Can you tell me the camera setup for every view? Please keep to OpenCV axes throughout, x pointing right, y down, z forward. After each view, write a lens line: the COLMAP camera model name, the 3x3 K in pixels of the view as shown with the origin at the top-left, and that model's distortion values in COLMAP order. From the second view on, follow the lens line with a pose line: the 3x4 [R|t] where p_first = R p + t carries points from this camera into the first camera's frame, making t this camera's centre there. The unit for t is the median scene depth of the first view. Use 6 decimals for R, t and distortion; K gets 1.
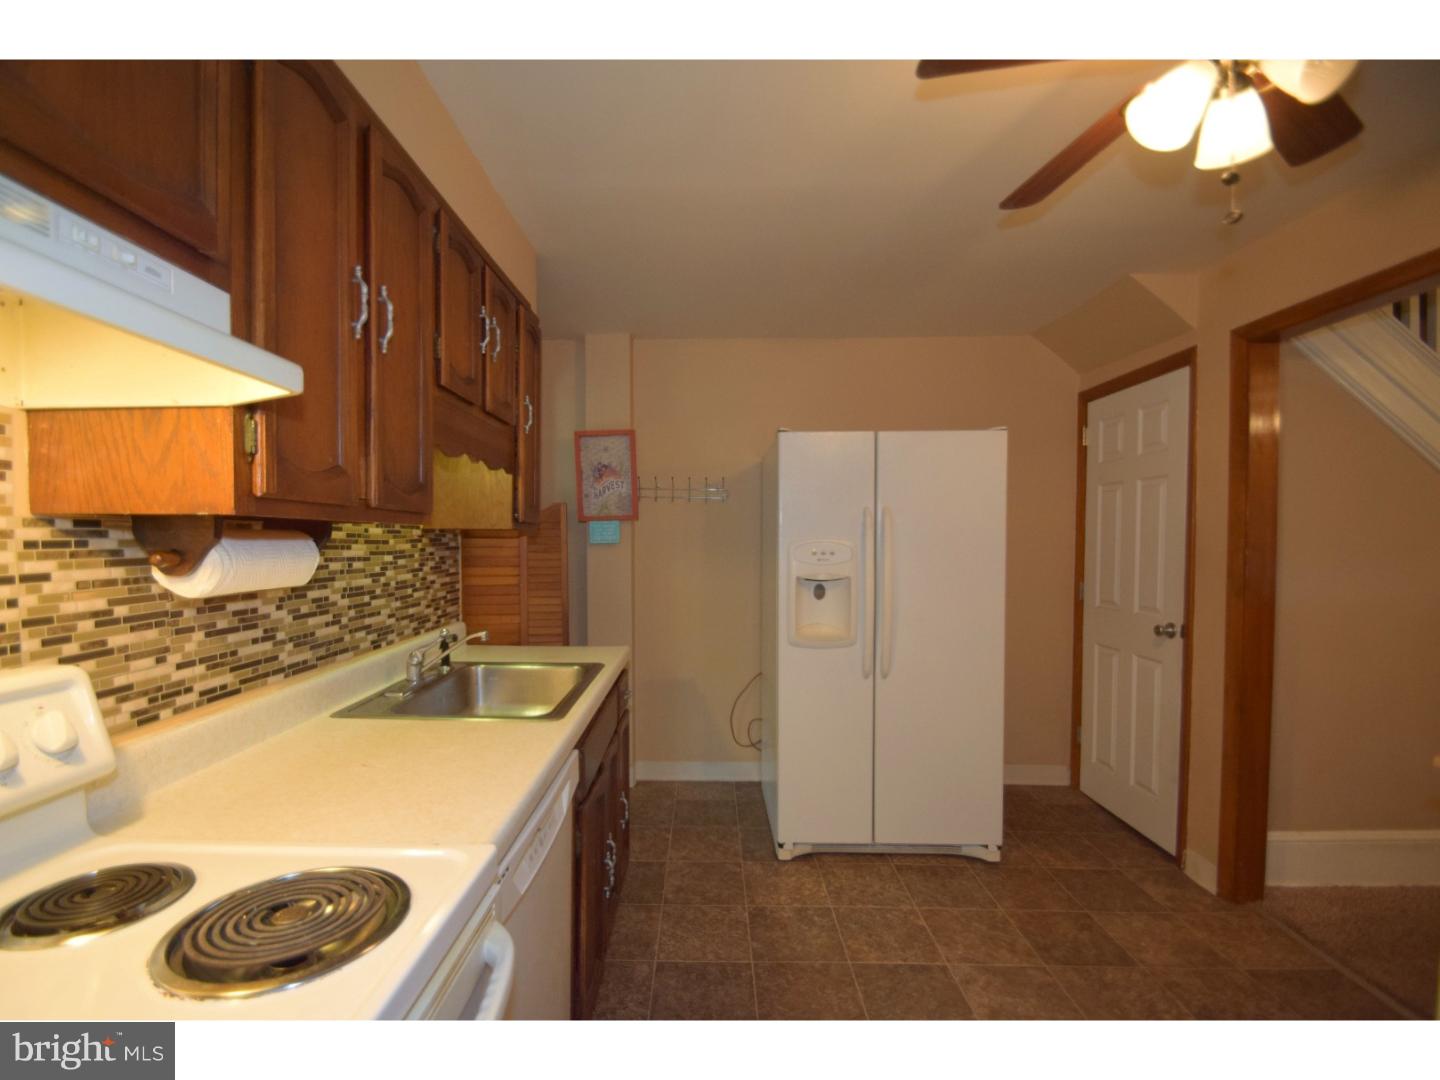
lens RADIAL K [[642.8, 0, 715.9], [0, 642.8, 559.0], [0, 0, 1]] dist [-0.000519, -0.000262]
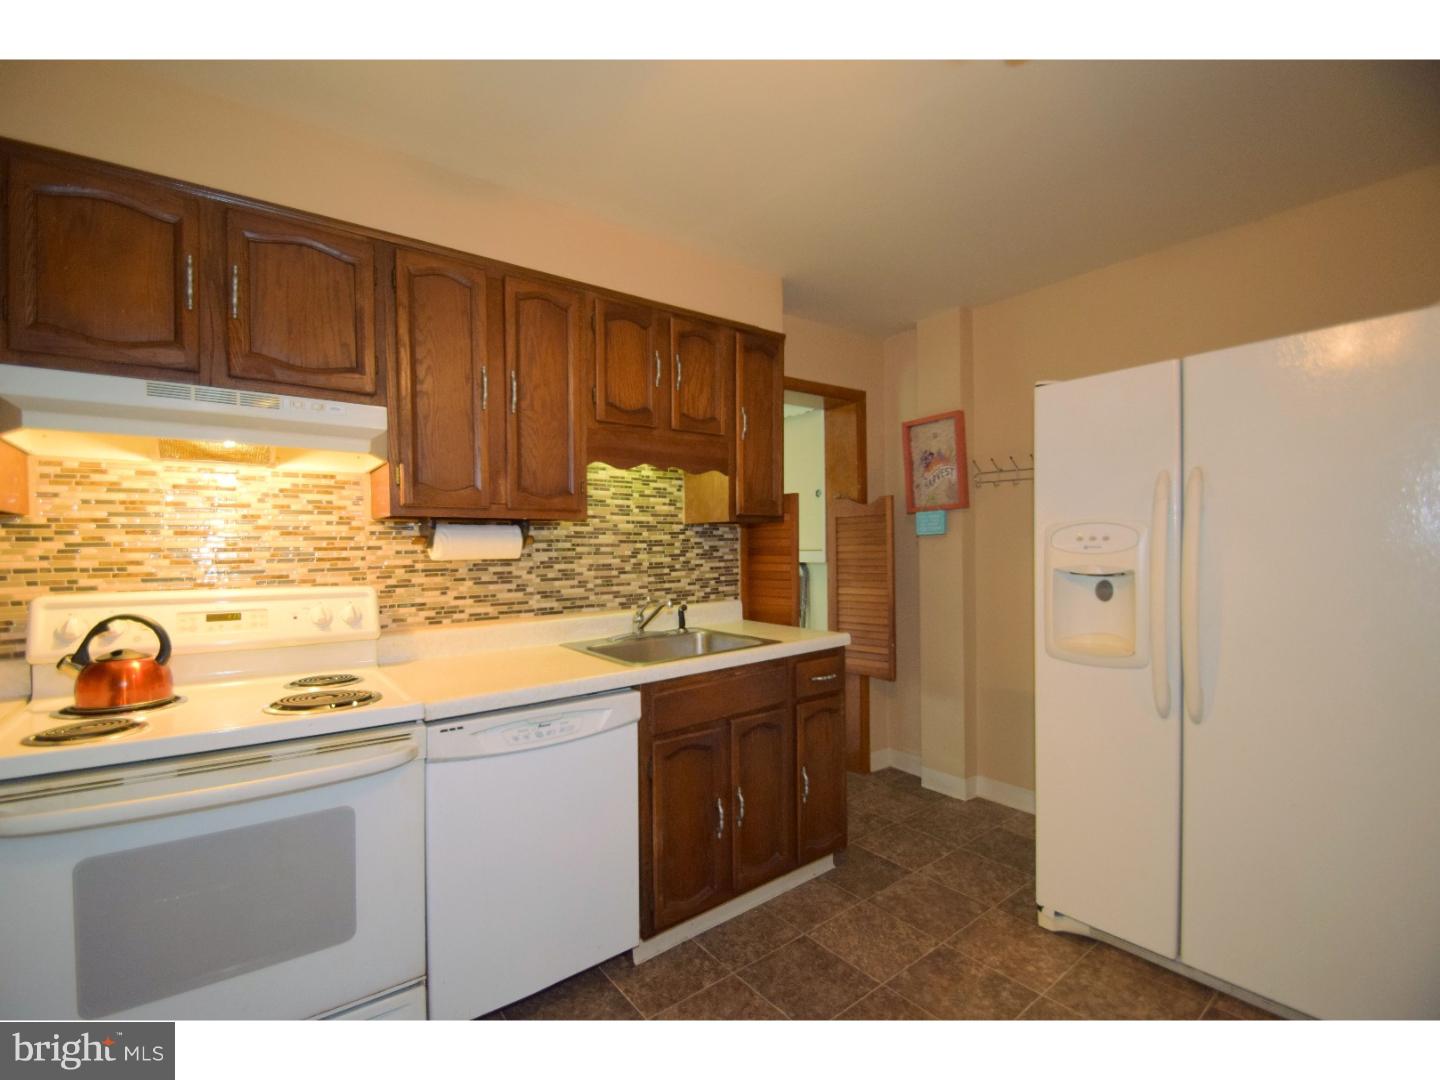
lens RADIAL K [[658.5, 0, 708.2], [0, 658.5, 558.6], [0, 0, 1]] dist [-0.001376, -0.000754]
pose [[0.604263, 0.004423, -0.796773, 0.795889], [-0.009704, 0.999951, -0.001809, 0.031774], [0.796726, 0.008825, 0.604276, 0.284687]]
